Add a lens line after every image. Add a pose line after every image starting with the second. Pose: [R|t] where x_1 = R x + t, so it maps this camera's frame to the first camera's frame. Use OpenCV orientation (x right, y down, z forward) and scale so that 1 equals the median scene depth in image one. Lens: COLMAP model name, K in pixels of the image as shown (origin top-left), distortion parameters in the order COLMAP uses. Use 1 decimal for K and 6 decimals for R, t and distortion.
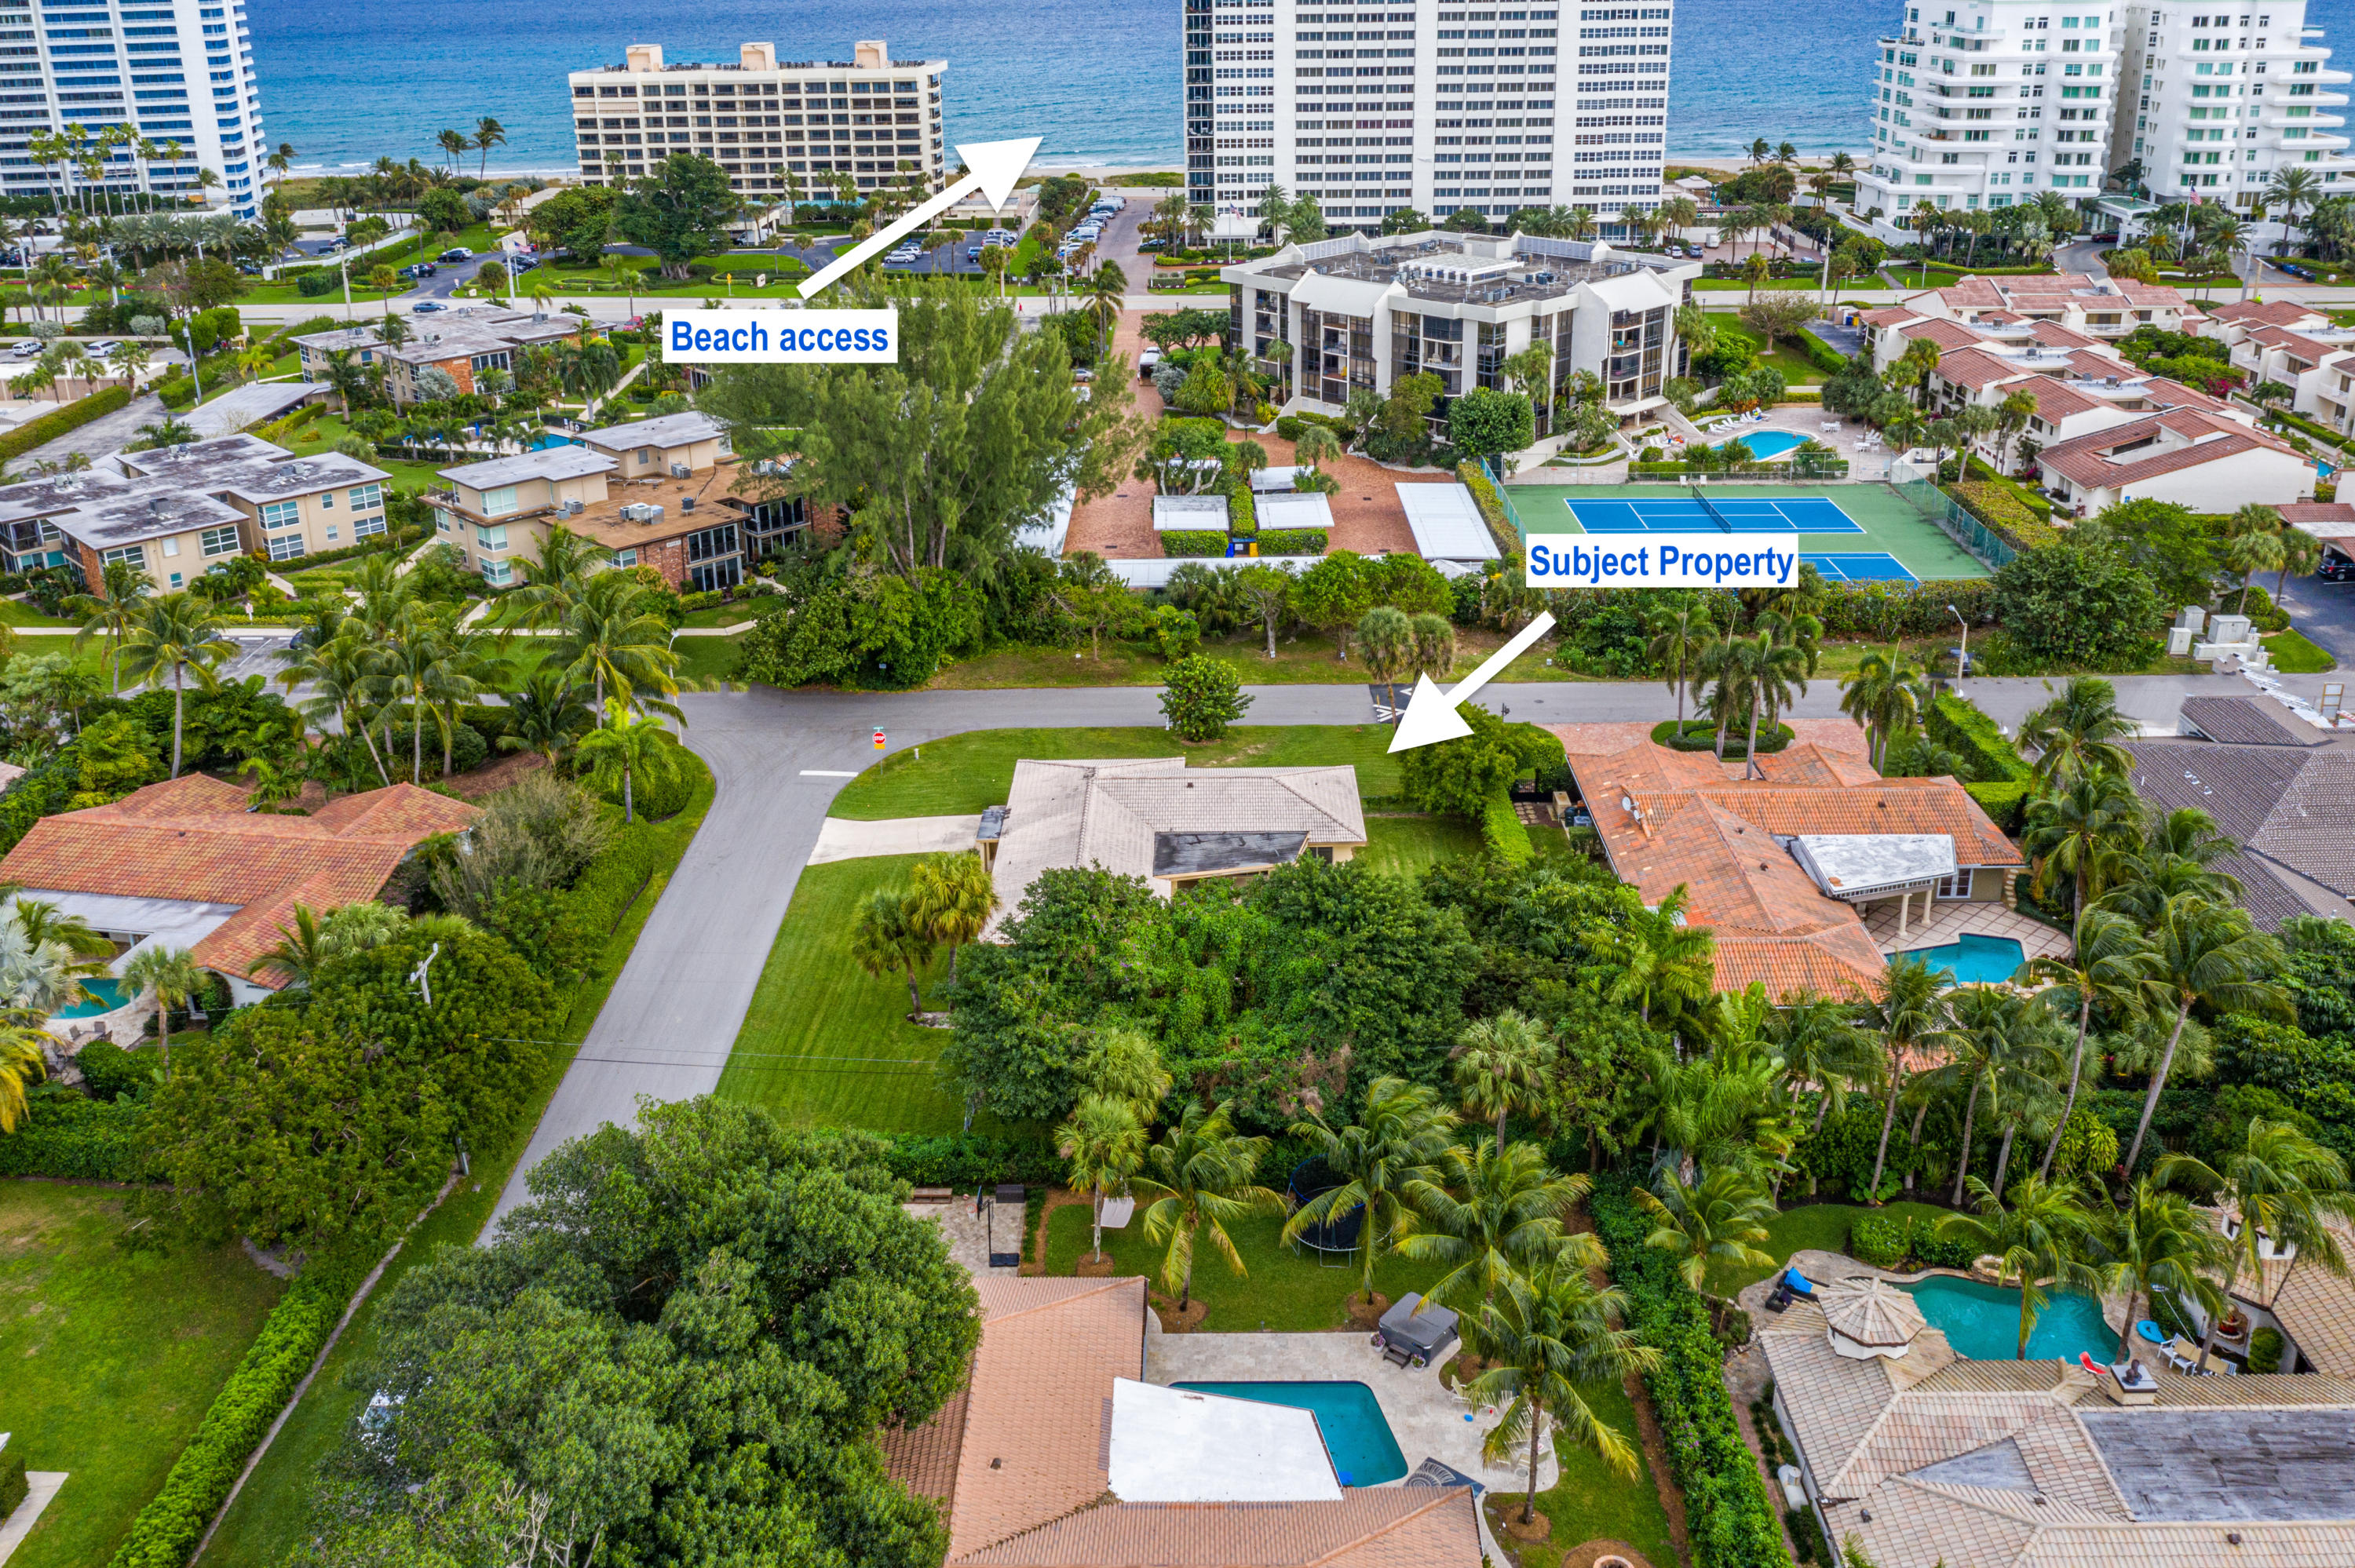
lens RADIAL K [[1931.7, 0, 1177.5], [0, 1931.7, 784.0], [0, 0, 1]] dist [-0.008982, -0.001581]
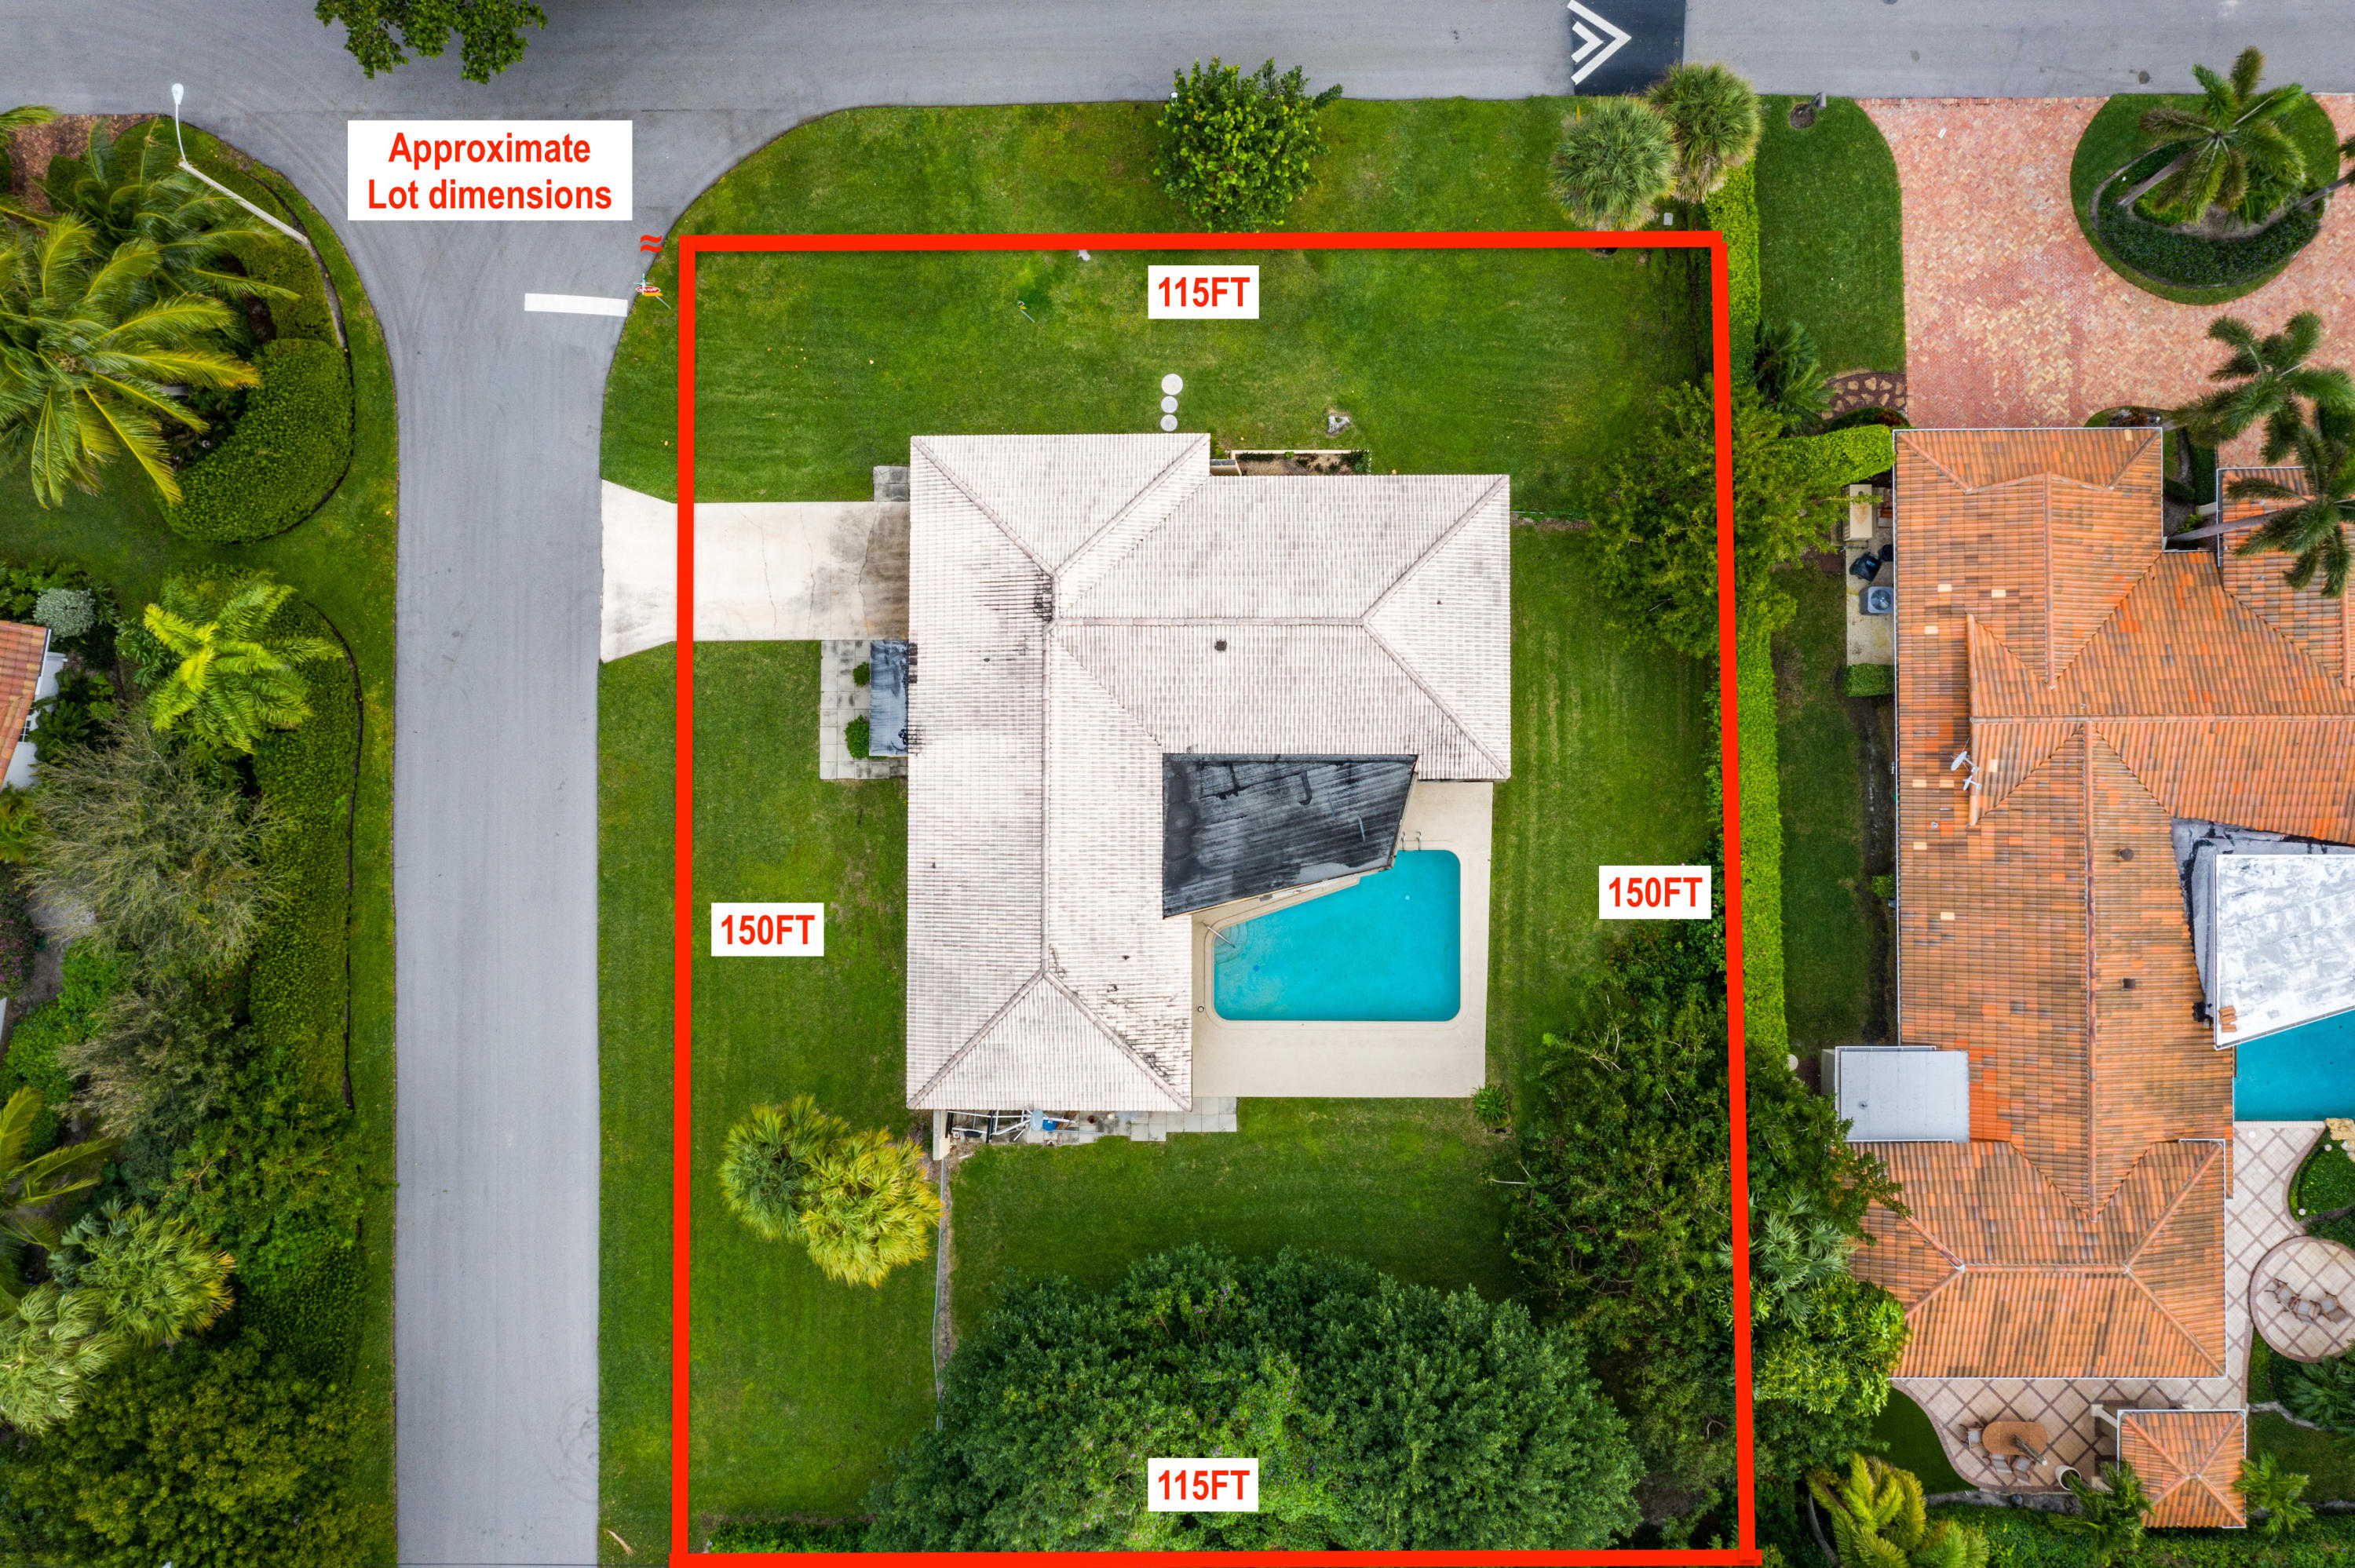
lens RADIAL K [[1854.9, 0, 1166.8], [0, 1854.9, 769.0], [0, 0, 1]] dist [-0.011080, -0.000879]
pose [[0.999793, -0.011430, -0.016803, -0.000298], [0.020077, 0.427380, 0.903849, -0.197941], [-0.003150, -0.904000, 0.427521, 0.295637]]
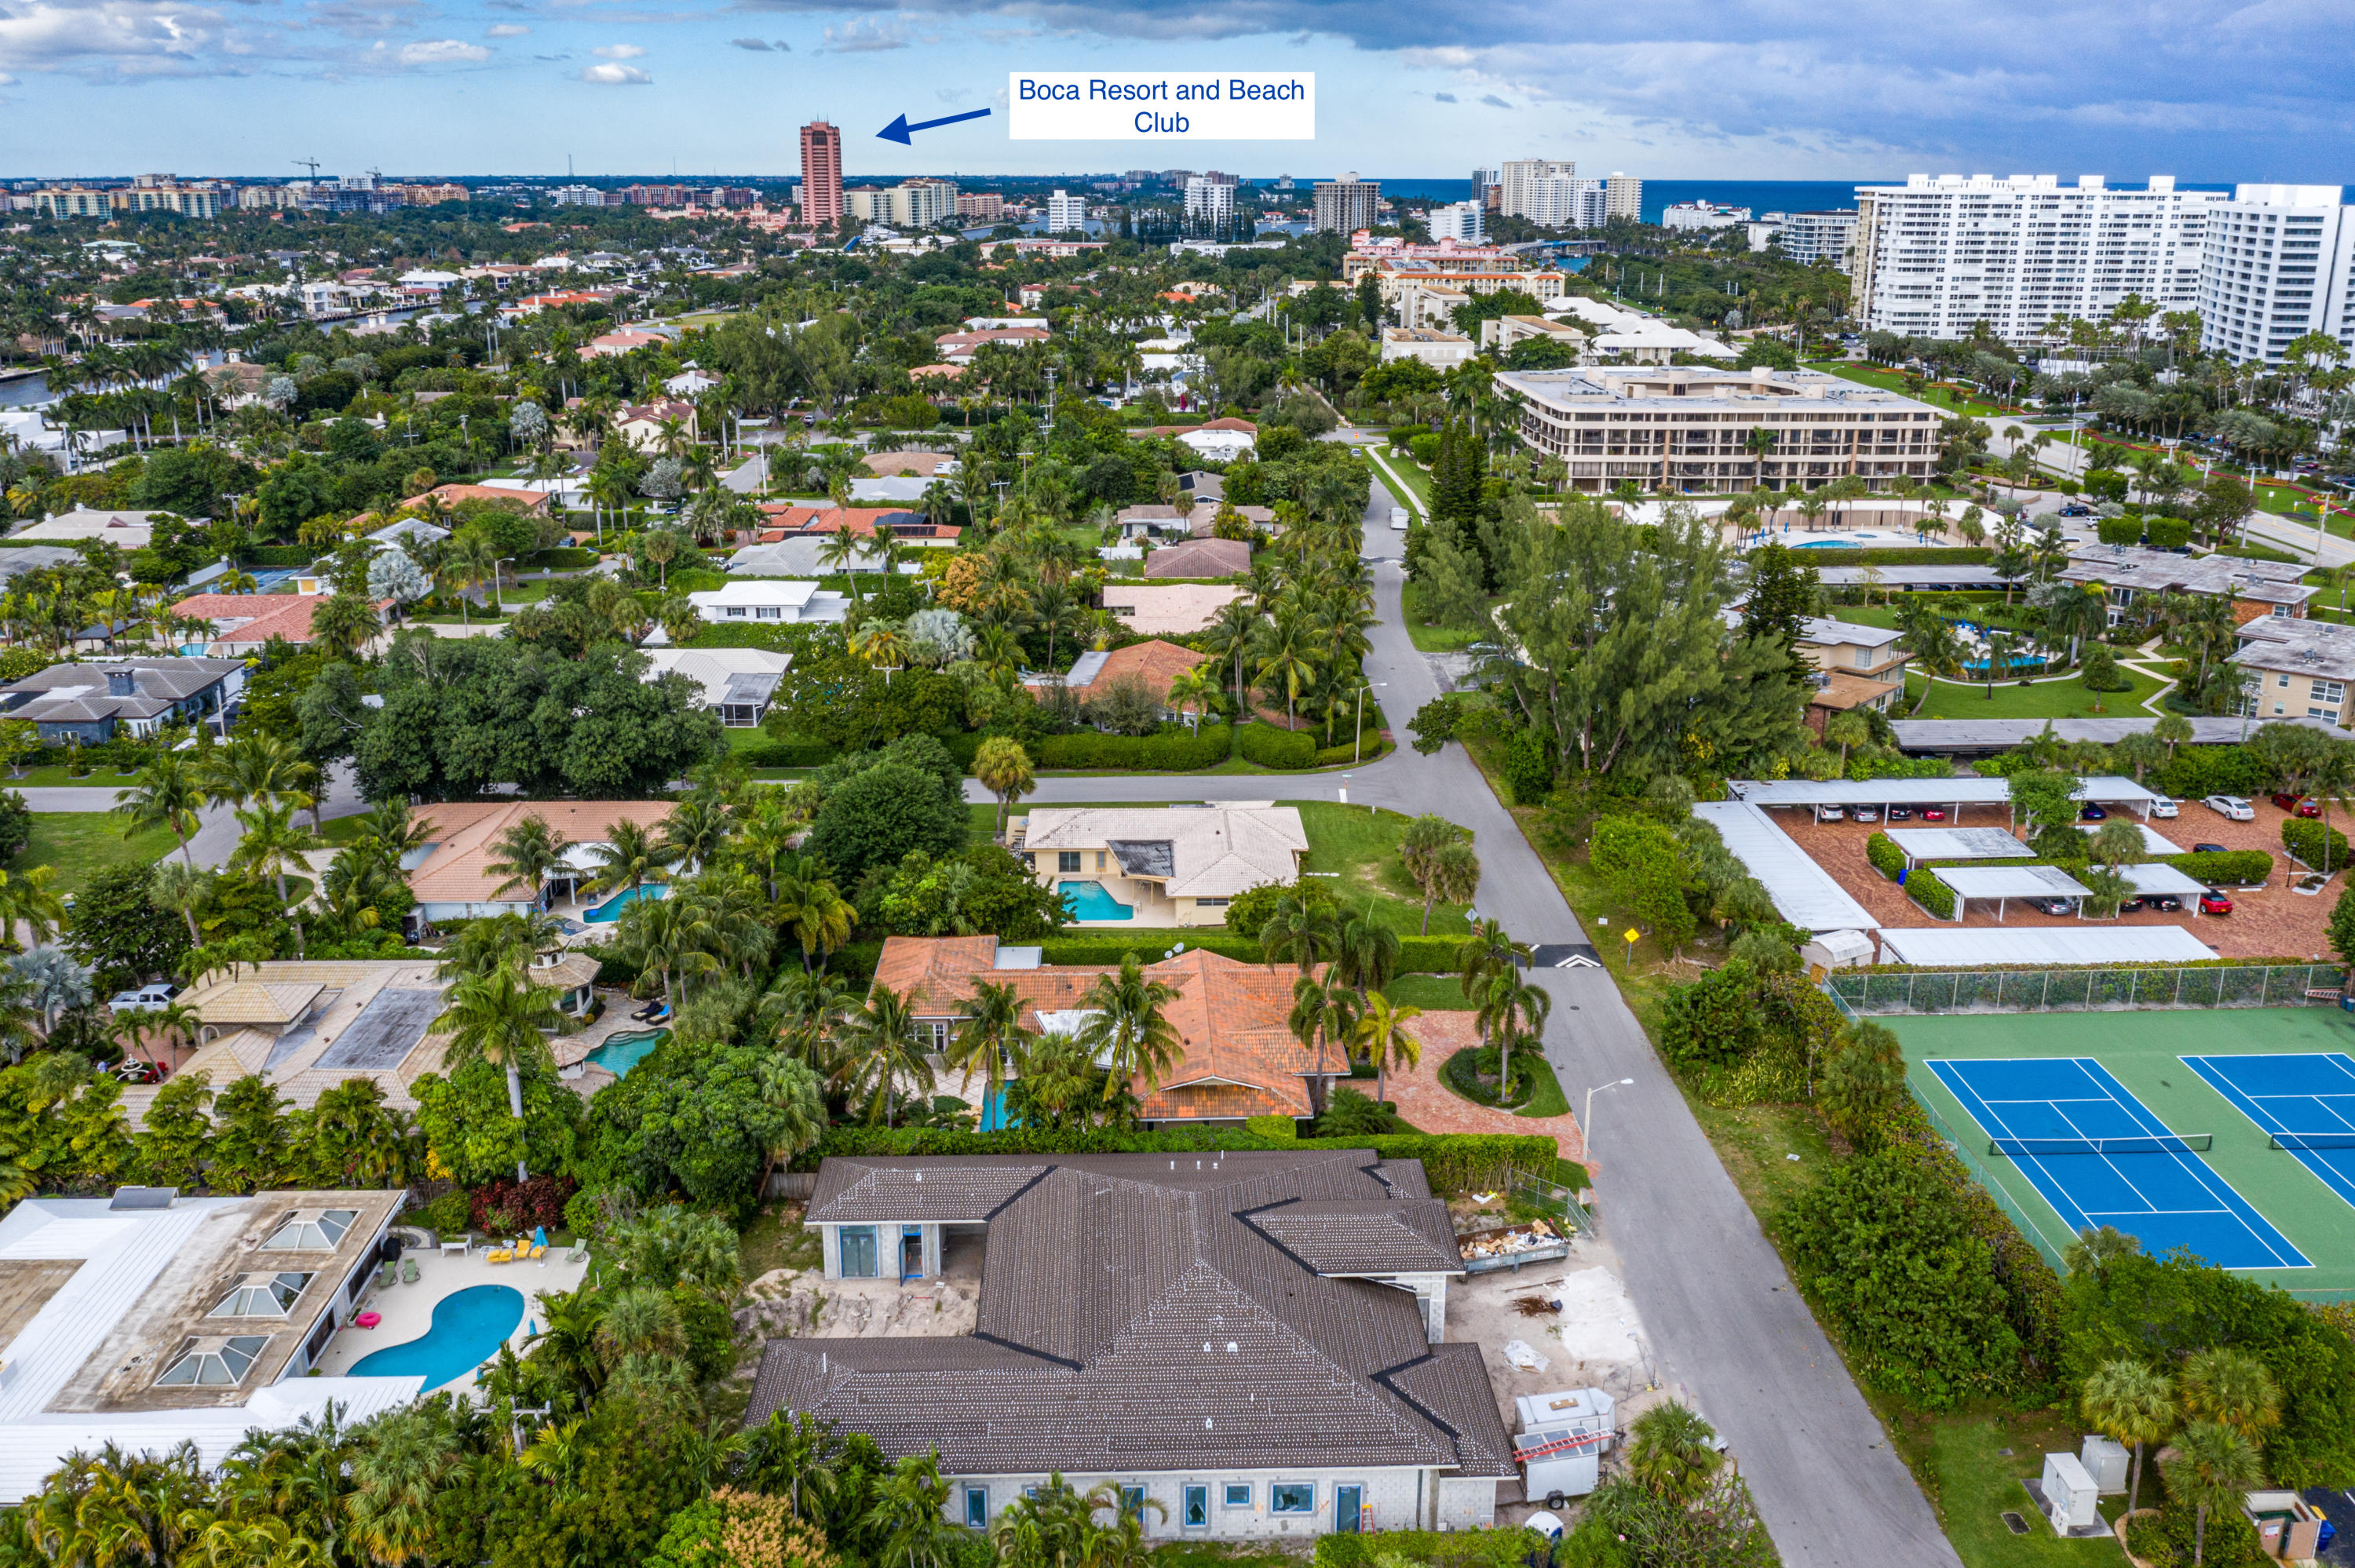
lens RADIAL K [[1854.9, 0, 1166.8], [0, 1854.9, 769.0], [0, 0, 1]] dist [-0.011080, -0.000879]
pose [[0.051785, 0.324574, -0.944442, 0.514375], [-0.413617, 0.867755, 0.275540, -0.161027], [0.908977, 0.376368, 0.179186, 0.286932]]
